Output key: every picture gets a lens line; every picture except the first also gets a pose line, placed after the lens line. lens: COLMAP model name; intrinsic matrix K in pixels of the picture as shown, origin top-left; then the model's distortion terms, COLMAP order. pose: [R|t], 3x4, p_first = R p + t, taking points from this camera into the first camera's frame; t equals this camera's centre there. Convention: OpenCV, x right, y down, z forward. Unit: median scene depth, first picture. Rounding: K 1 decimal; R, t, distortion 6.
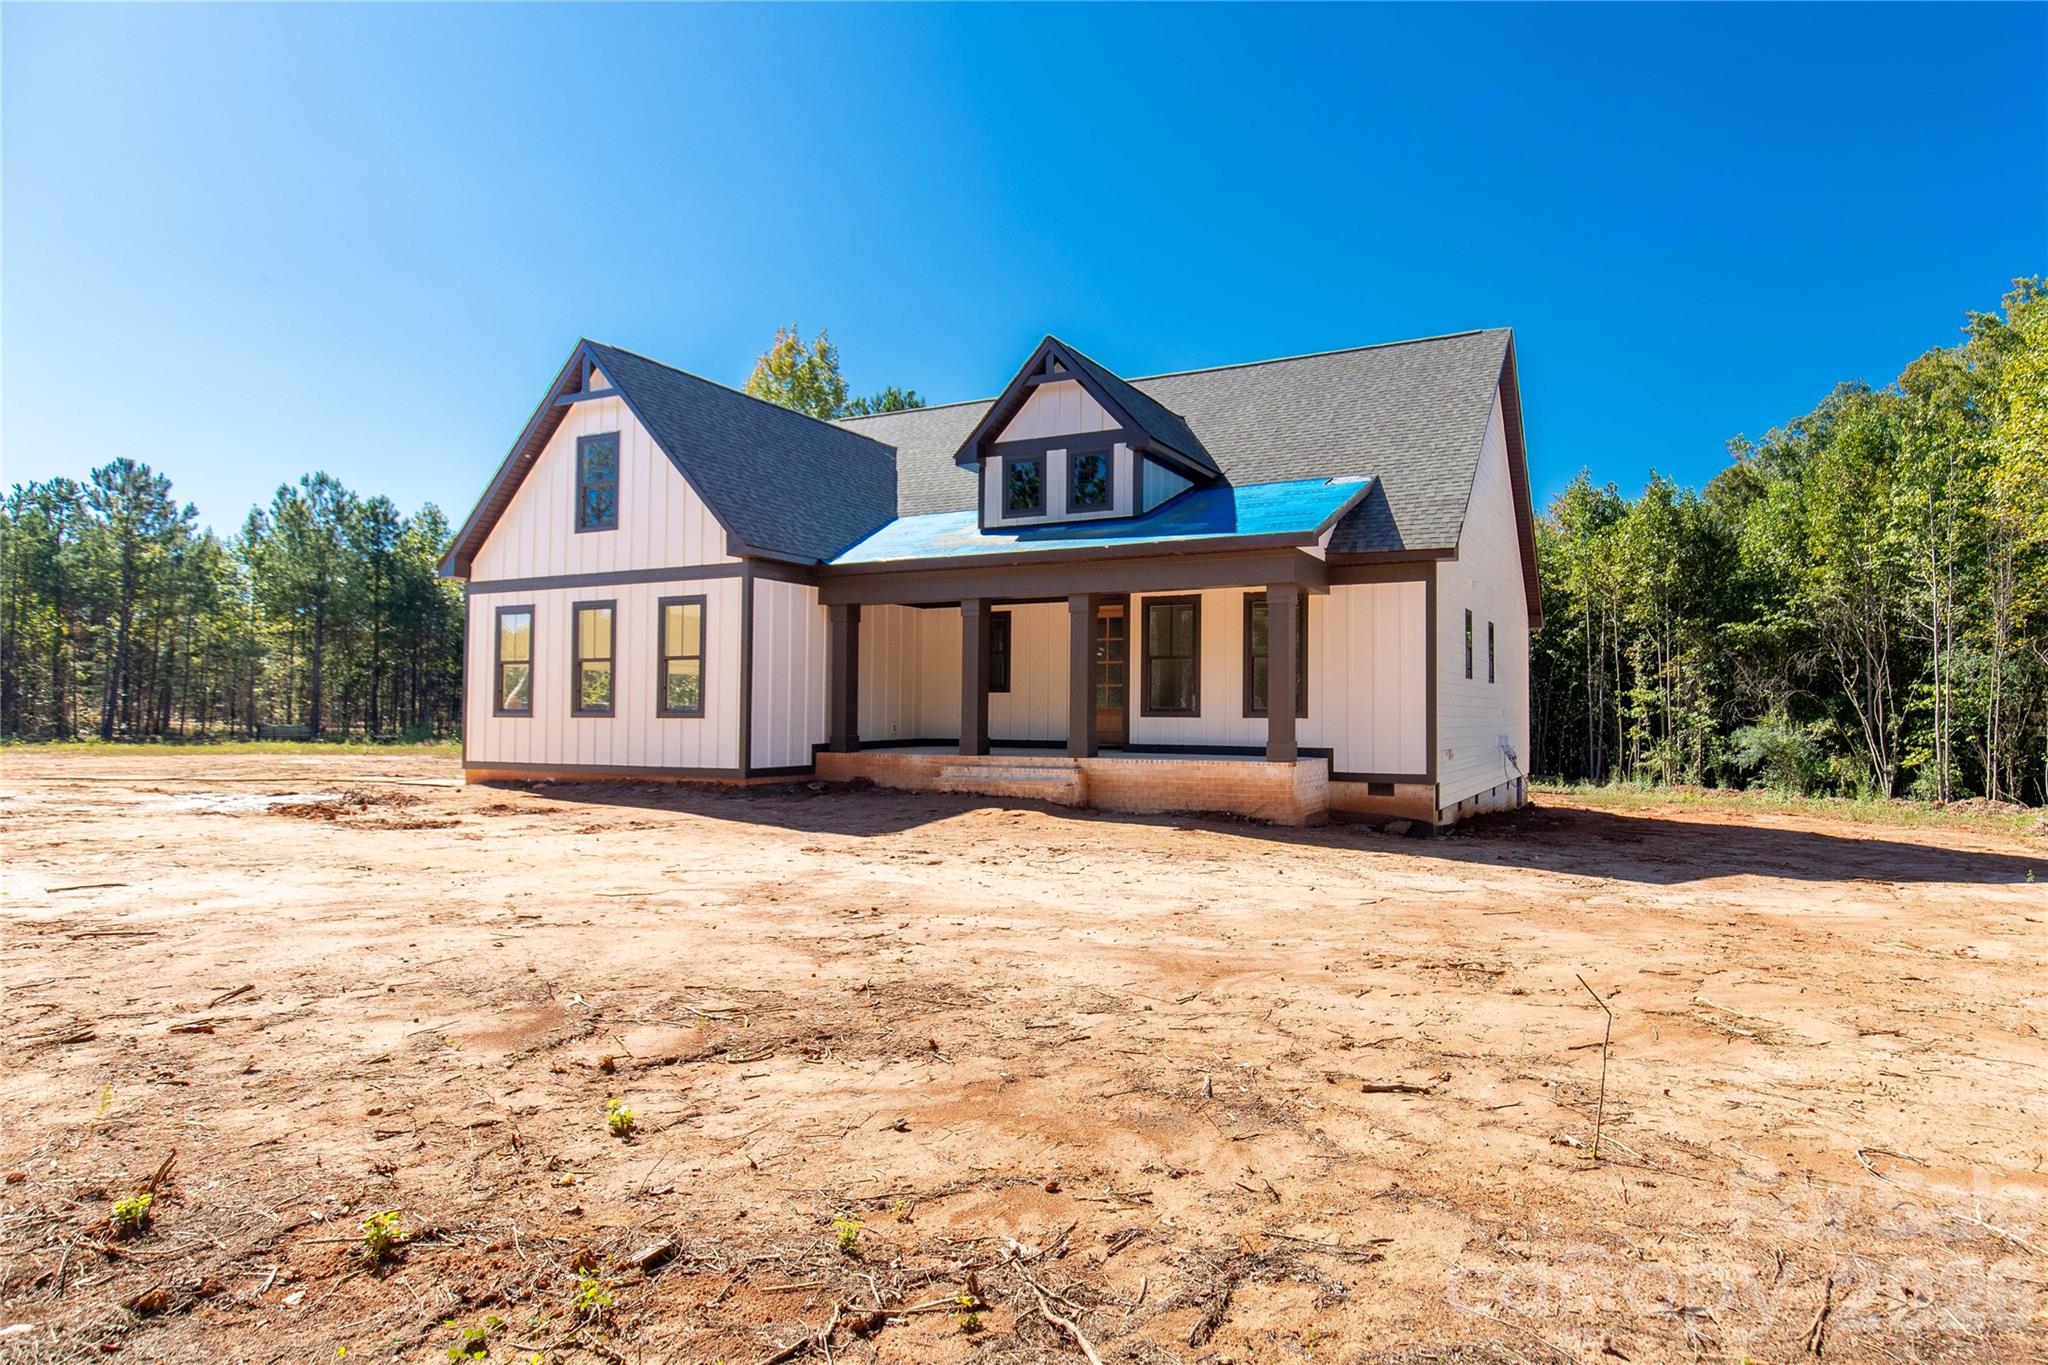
lens RADIAL K [[928.4, 0, 1030.2], [0, 928.4, 685.4], [0, 0, 1]] dist [0.006961, -0.001253]
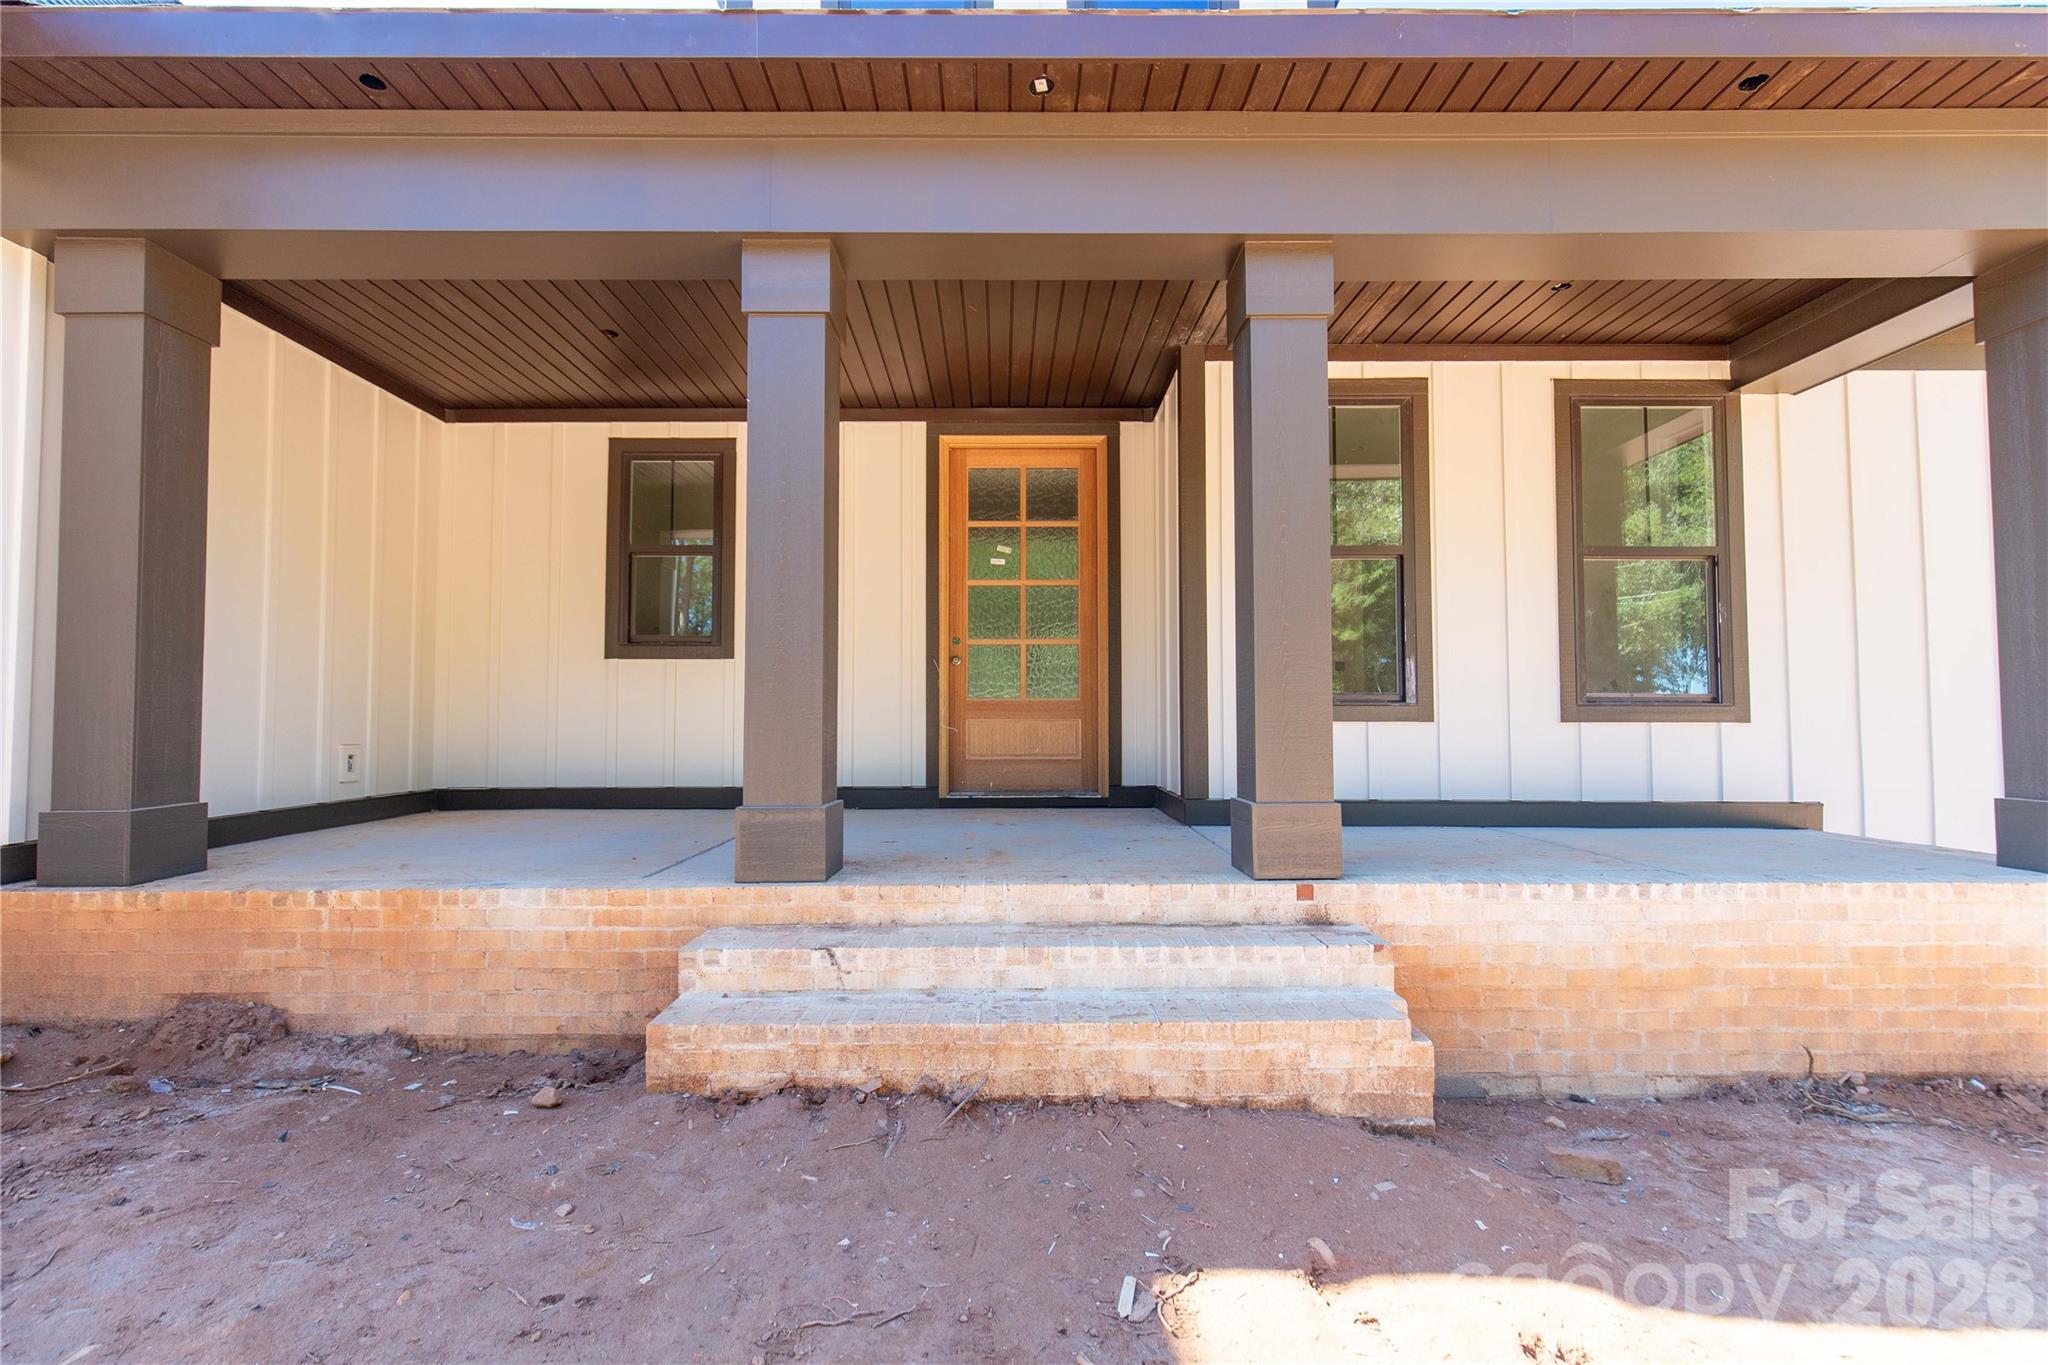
lens RADIAL K [[928.4, 0, 1008.4], [0, 928.4, 683.6], [0, 0, 1]] dist [0.006961, -0.001253]
pose [[0.862323, 0.013720, 0.506173, -0.143061], [-0.013620, 0.999900, -0.003900, 0.023197], [-0.506176, -0.003531, 0.862423, 0.771187]]
